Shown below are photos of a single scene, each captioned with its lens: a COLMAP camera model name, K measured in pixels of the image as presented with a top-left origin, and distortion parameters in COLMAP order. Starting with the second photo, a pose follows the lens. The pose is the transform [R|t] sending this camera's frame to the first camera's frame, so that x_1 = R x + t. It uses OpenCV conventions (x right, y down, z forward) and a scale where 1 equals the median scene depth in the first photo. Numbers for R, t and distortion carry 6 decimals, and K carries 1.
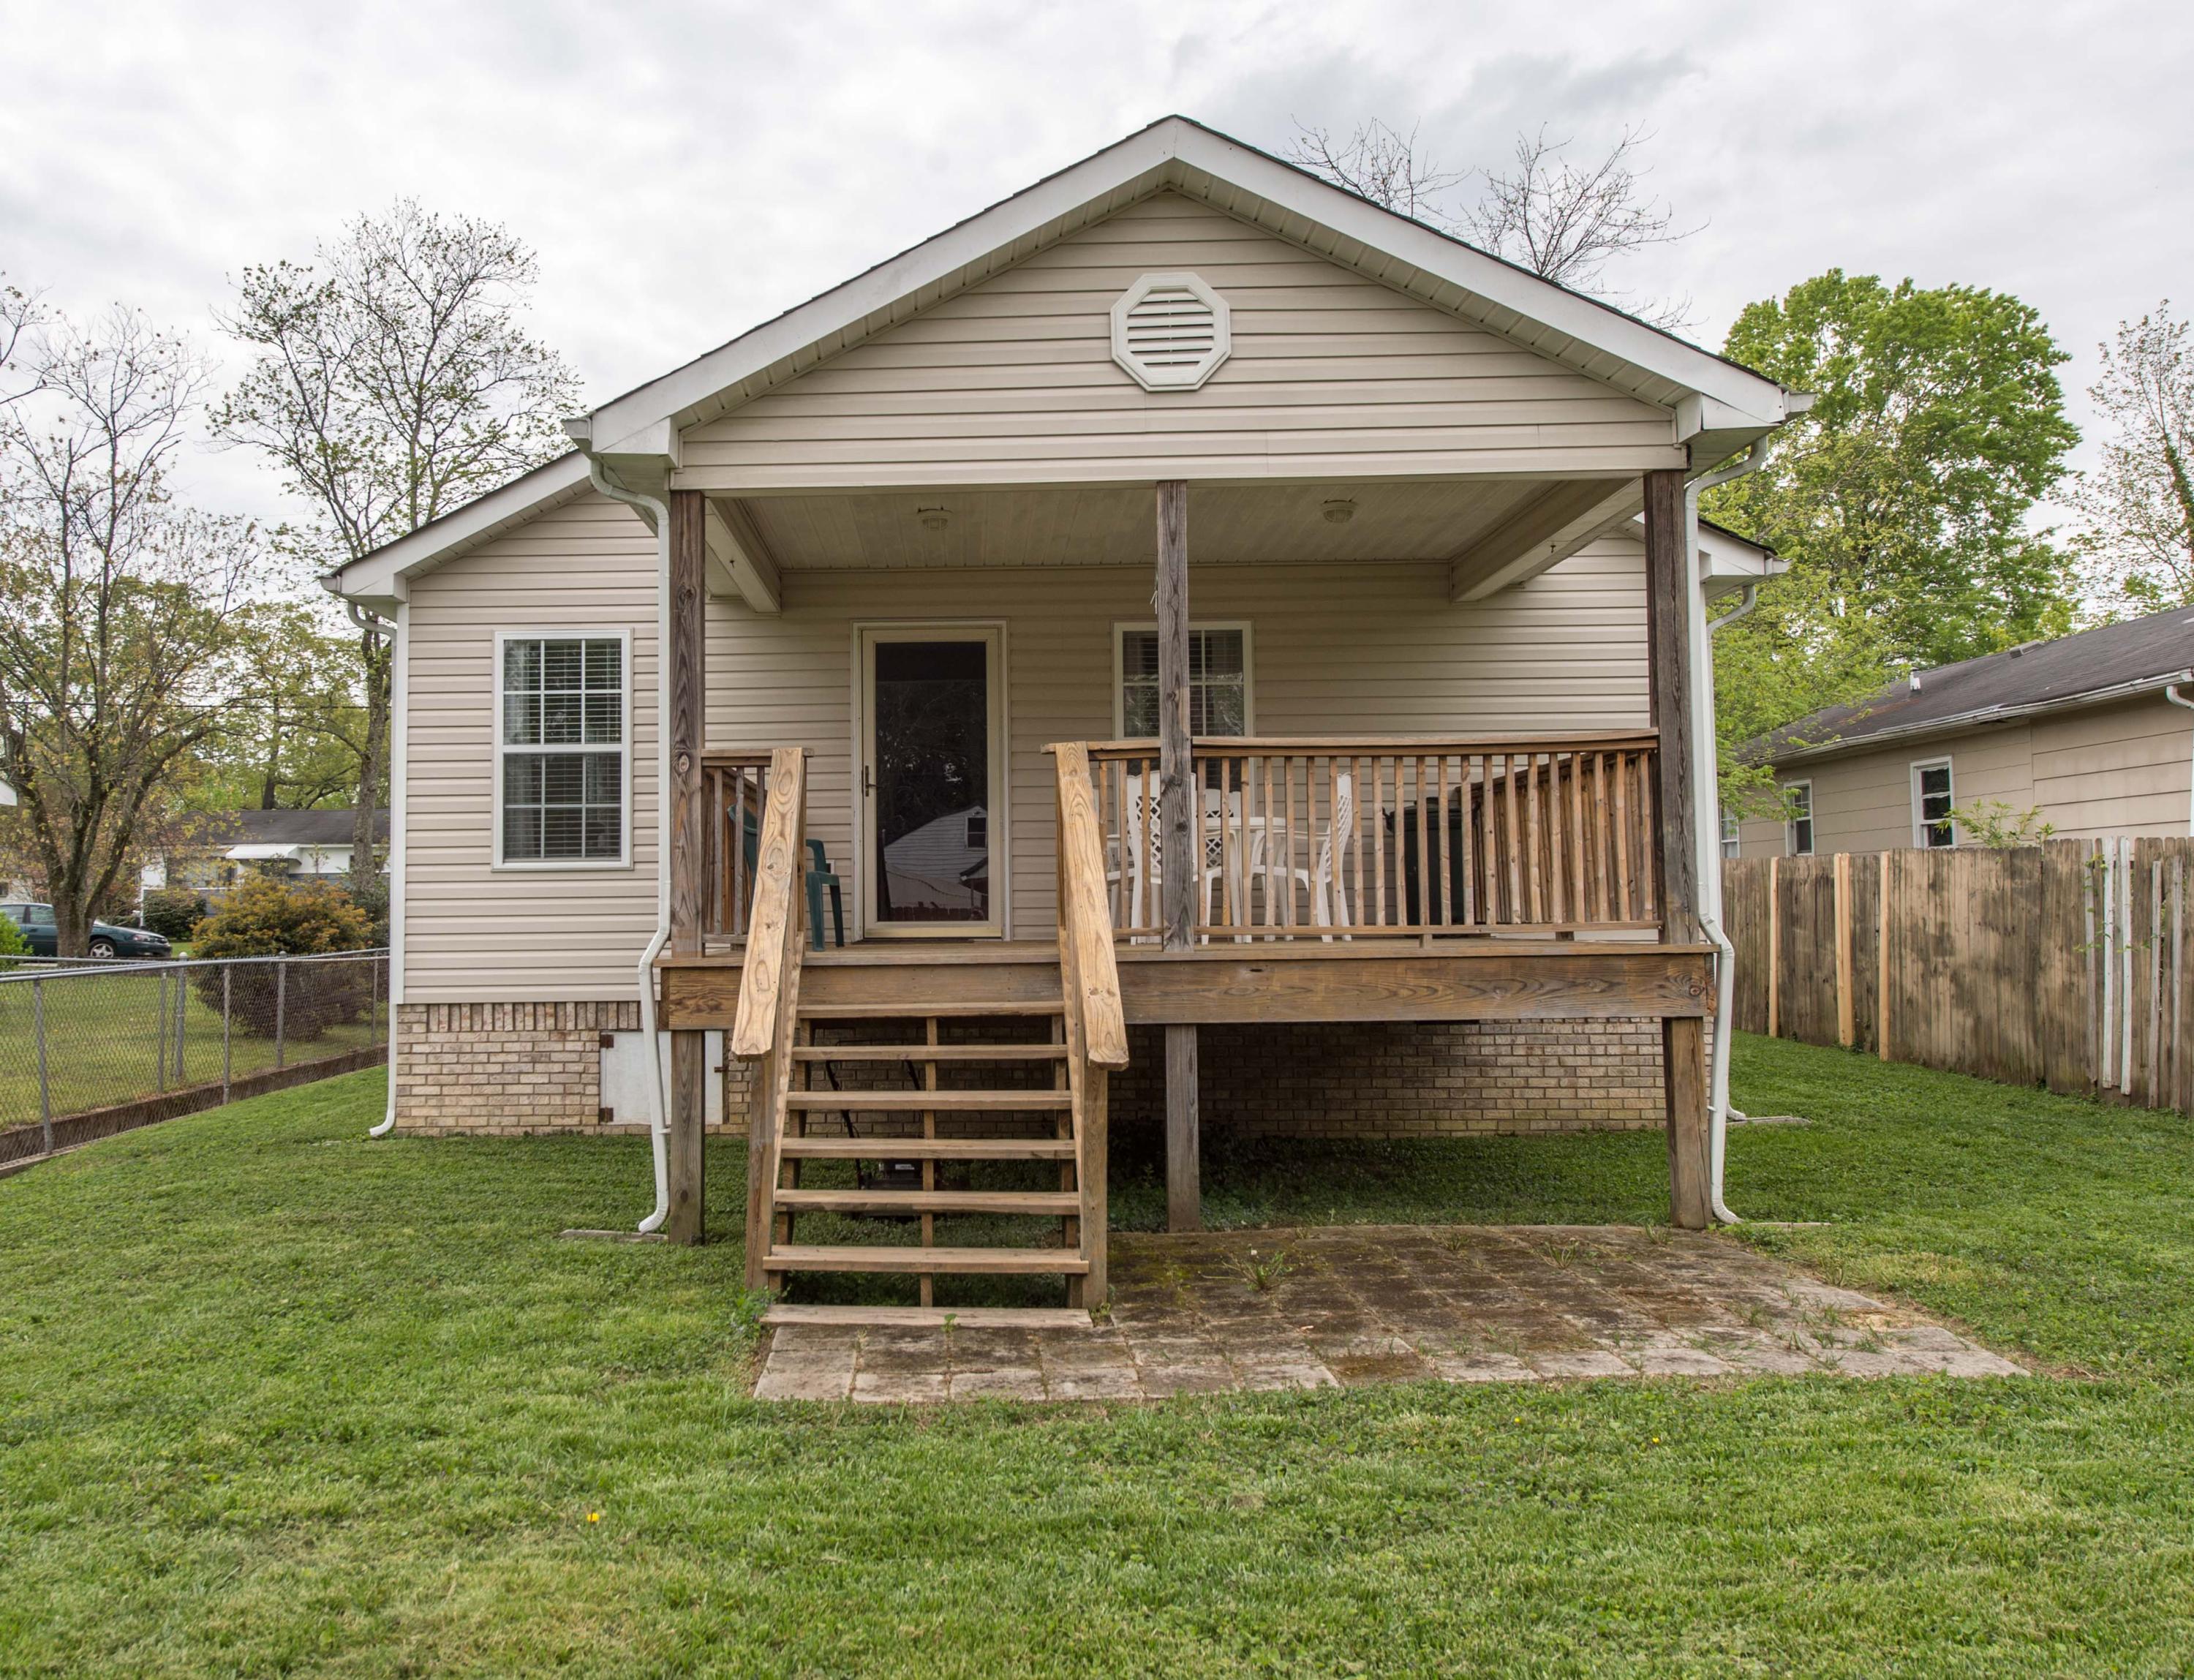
lens RADIAL K [[2003.7, 0, 1095.5], [0, 2003.7, 833.7], [0, 0, 1]] dist [-0.006511, 0.000000]
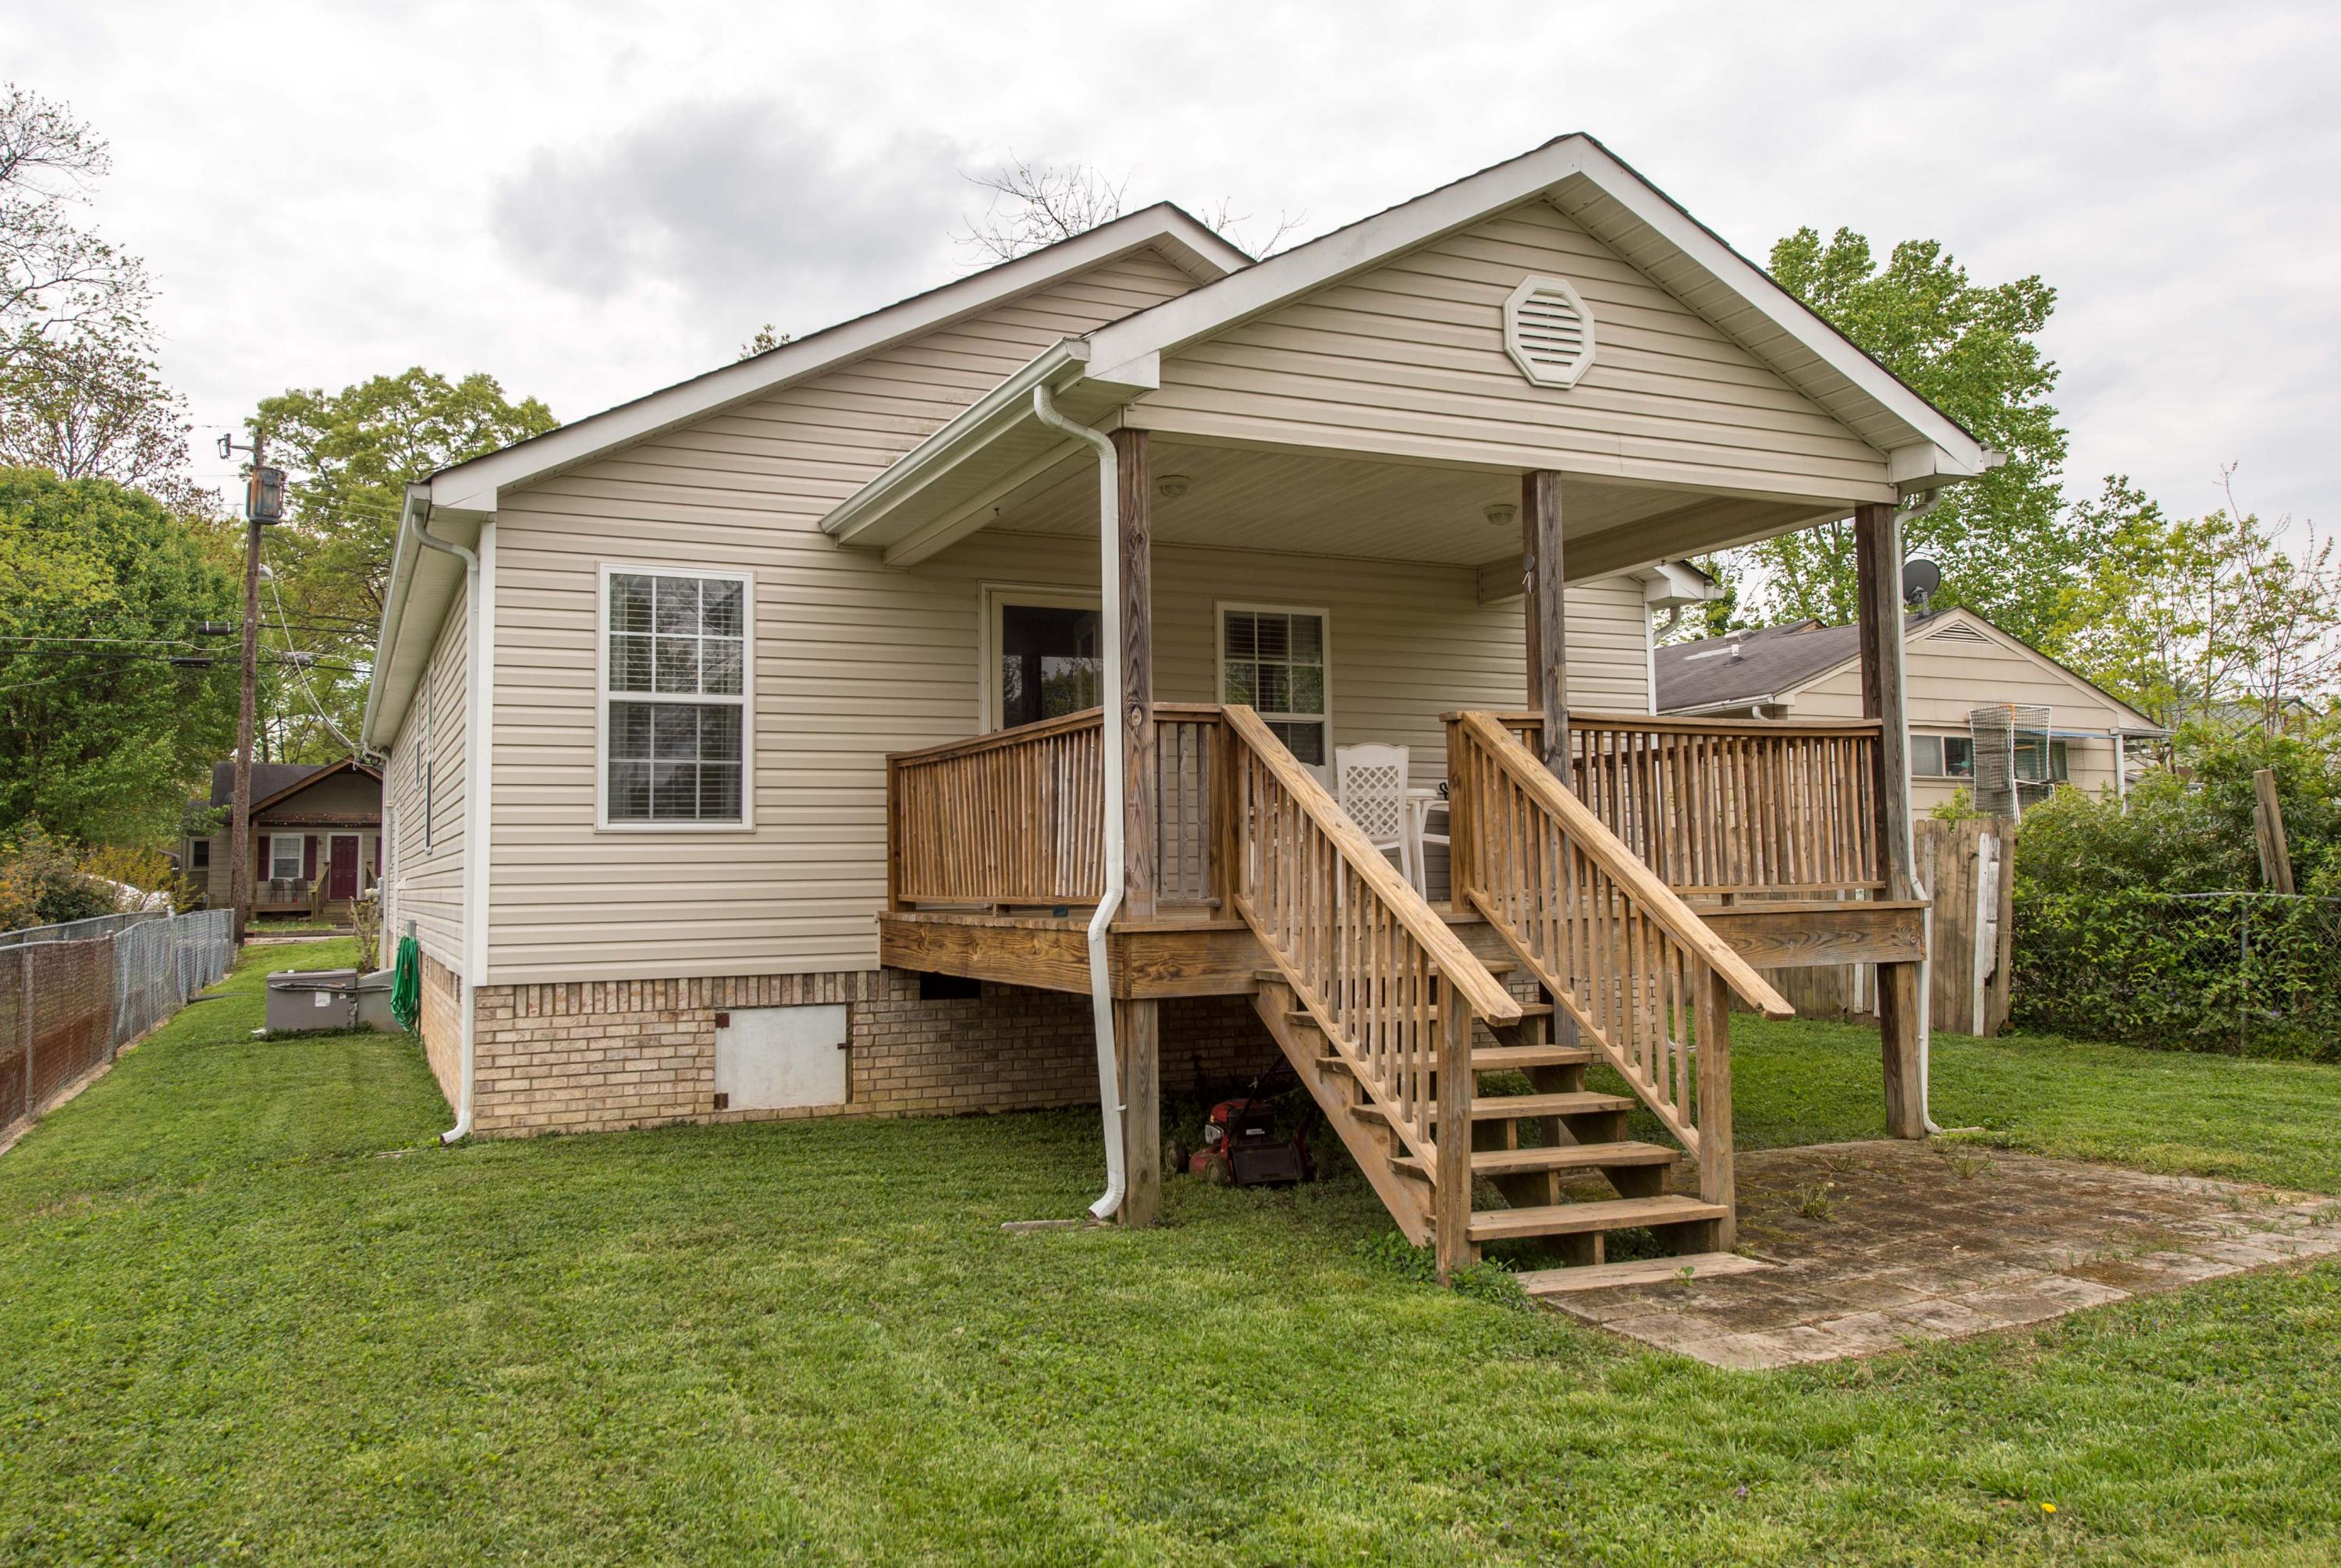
lens RADIAL K [[1771.4, 0, 1162.4], [0, 1771.4, 783.2], [0, 0, 1]] dist [0.005335, 0.012038]
pose [[0.895312, 0.022535, 0.444869, -0.426938], [-0.013339, 0.999628, -0.023792, 0.012103], [-0.445239, 0.015367, 0.895280, 0.186092]]
